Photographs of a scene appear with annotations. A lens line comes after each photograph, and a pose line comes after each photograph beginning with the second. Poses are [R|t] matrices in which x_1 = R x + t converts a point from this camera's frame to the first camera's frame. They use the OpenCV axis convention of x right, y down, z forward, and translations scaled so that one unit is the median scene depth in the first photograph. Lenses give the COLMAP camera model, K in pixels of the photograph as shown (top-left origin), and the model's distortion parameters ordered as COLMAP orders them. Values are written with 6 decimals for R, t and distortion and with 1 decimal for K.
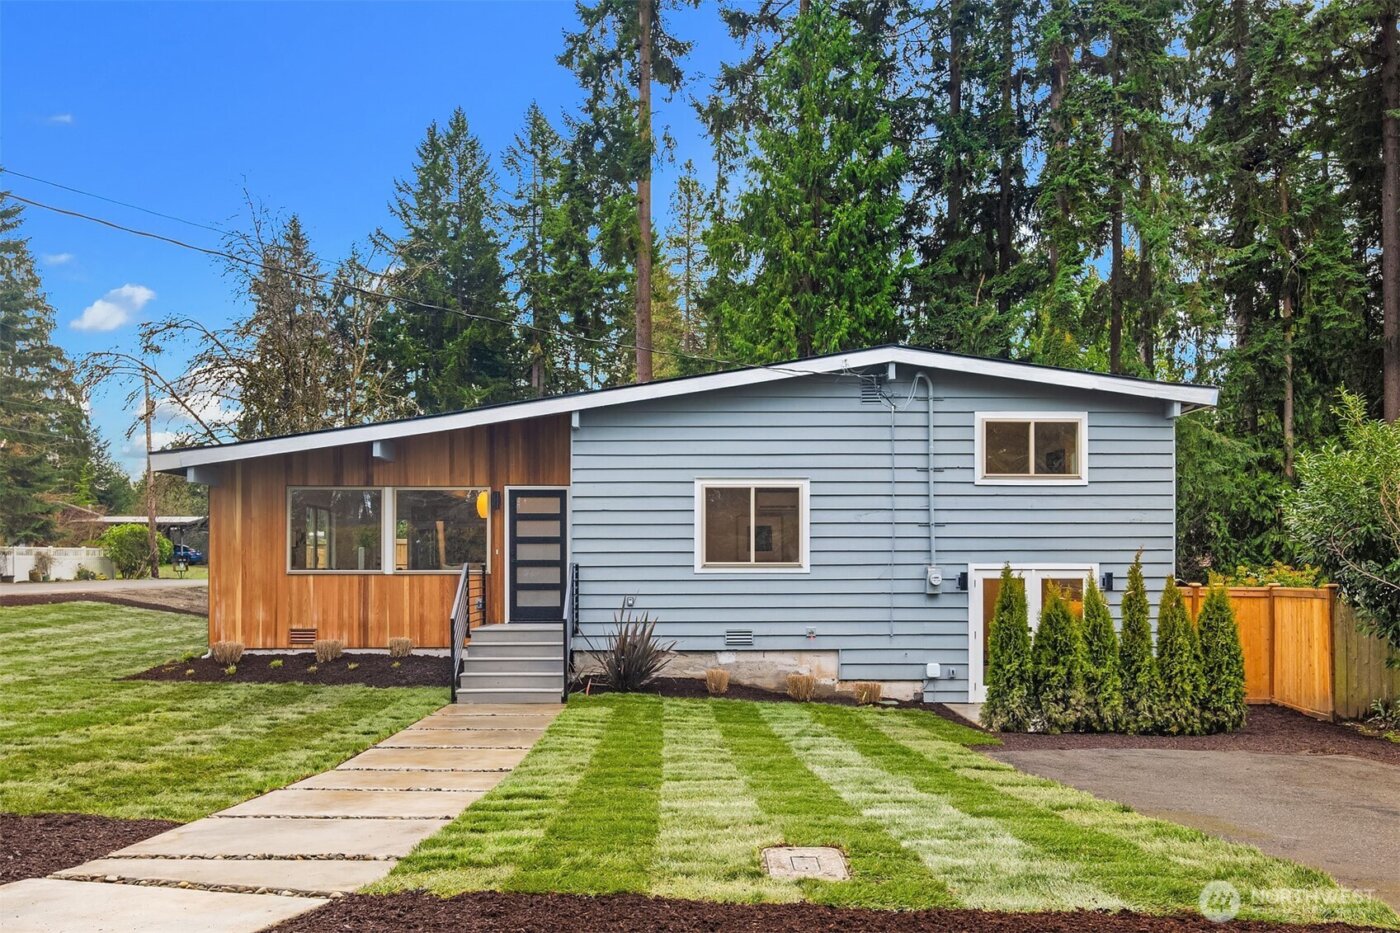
lens RADIAL K [[1110.8, 0, 697.3], [0, 1110.8, 569.3], [0, 0, 1]] dist [0.009200, -0.004730]
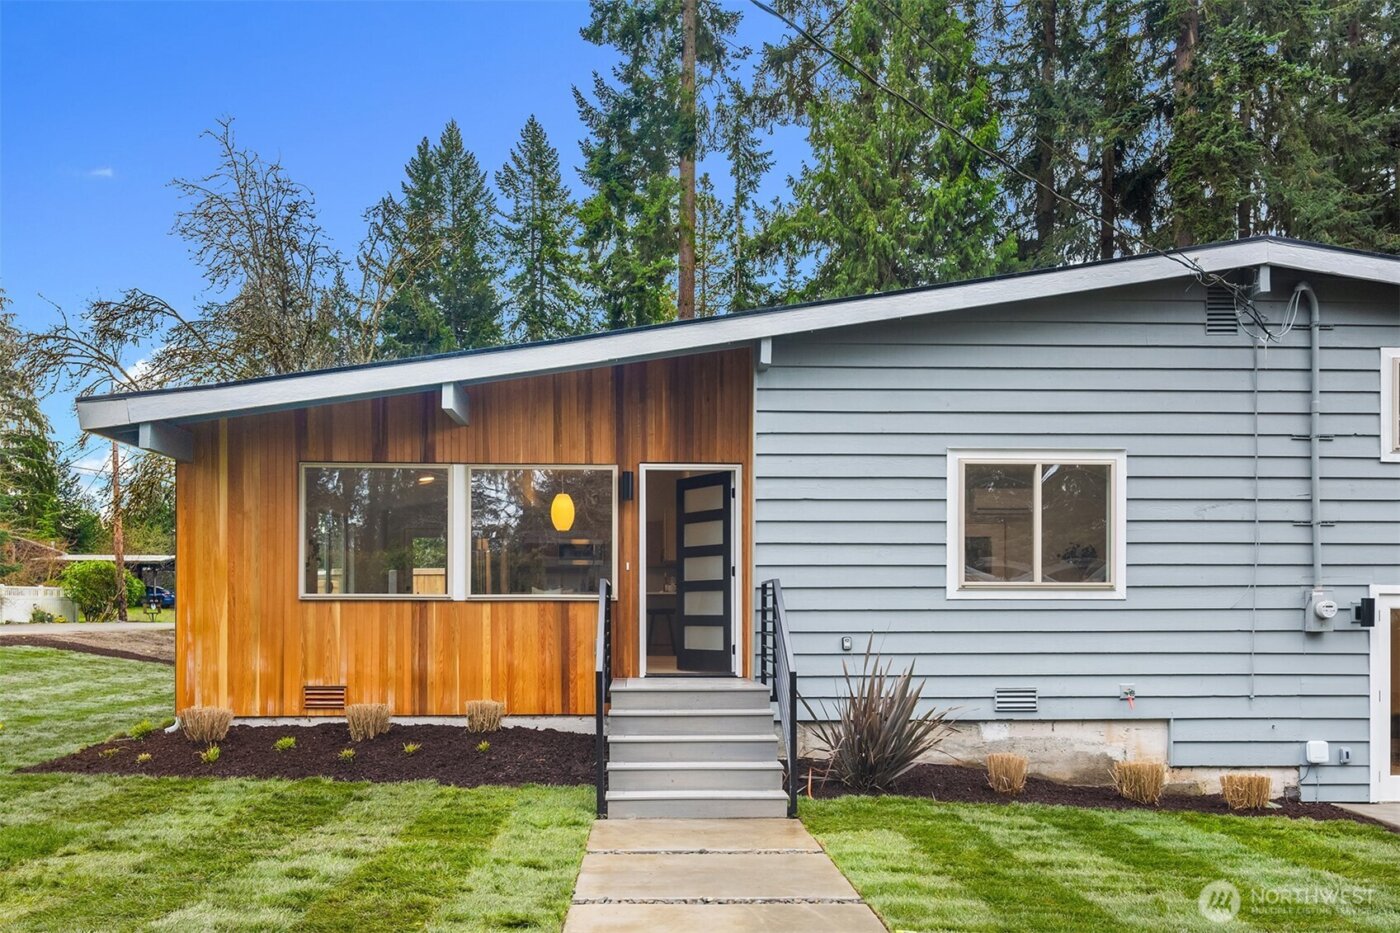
lens RADIAL K [[1110.8, 0, 699.9], [0, 1110.8, 617.3], [0, 0, 1]] dist [0.009200, -0.004730]
pose [[0.999815, 0.001618, 0.019144, -0.154737], [-0.001619, 0.999999, 0.000035, 0.014156], [-0.019144, -0.000066, 0.999817, 0.365368]]
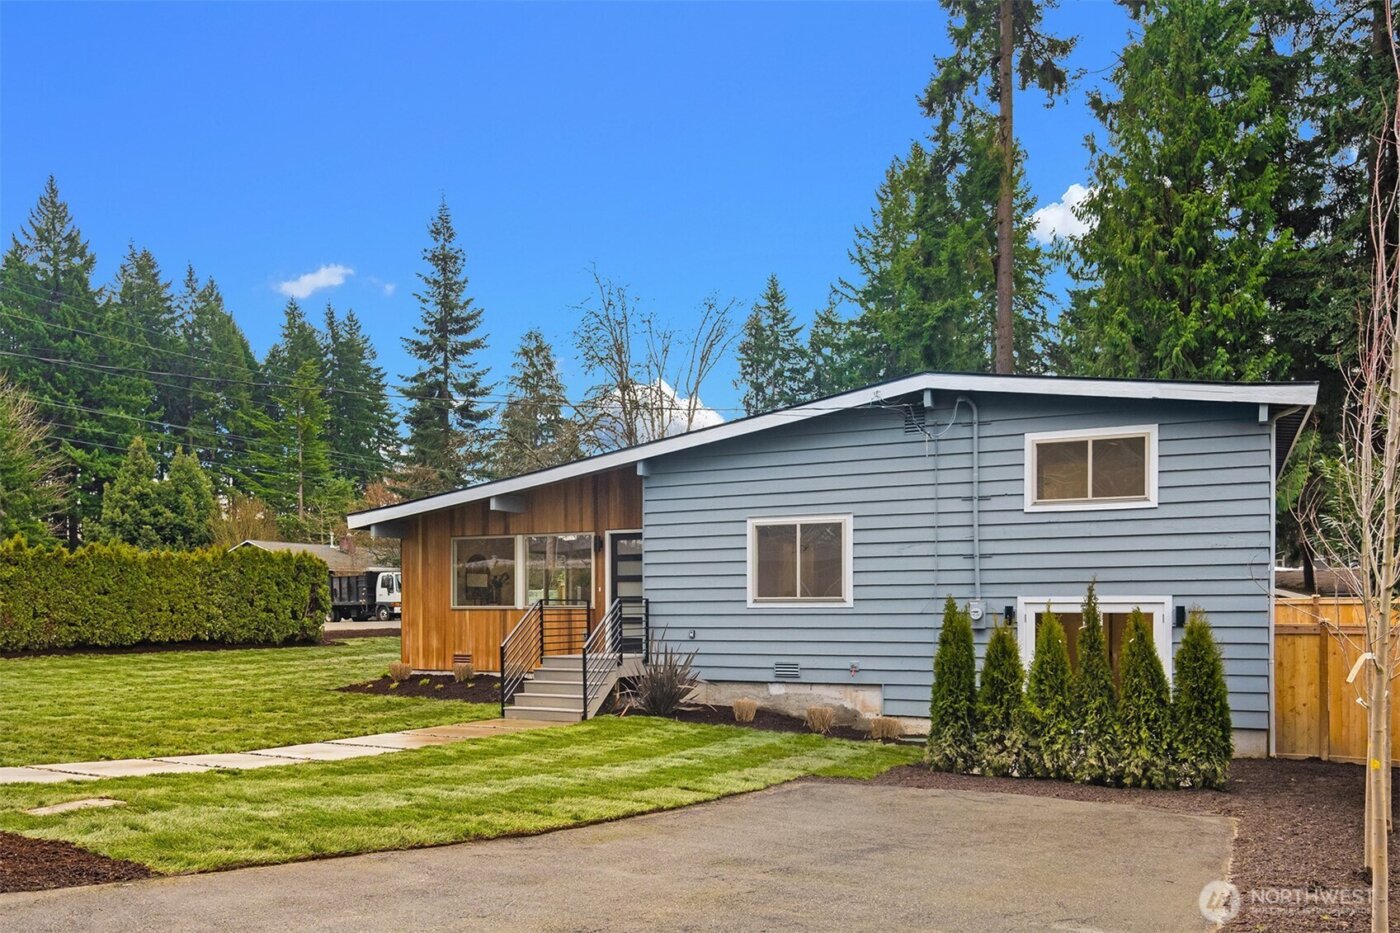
lens RADIAL K [[1110.8, 0, 680.1], [0, 1110.8, 637.3], [0, 0, 1]] dist [0.009200, -0.004730]
pose [[0.887149, 0.010043, -0.461373, 0.424466], [0.002367, 0.999651, 0.026311, 0.003521], [0.461476, -0.024434, 0.886816, 0.036177]]
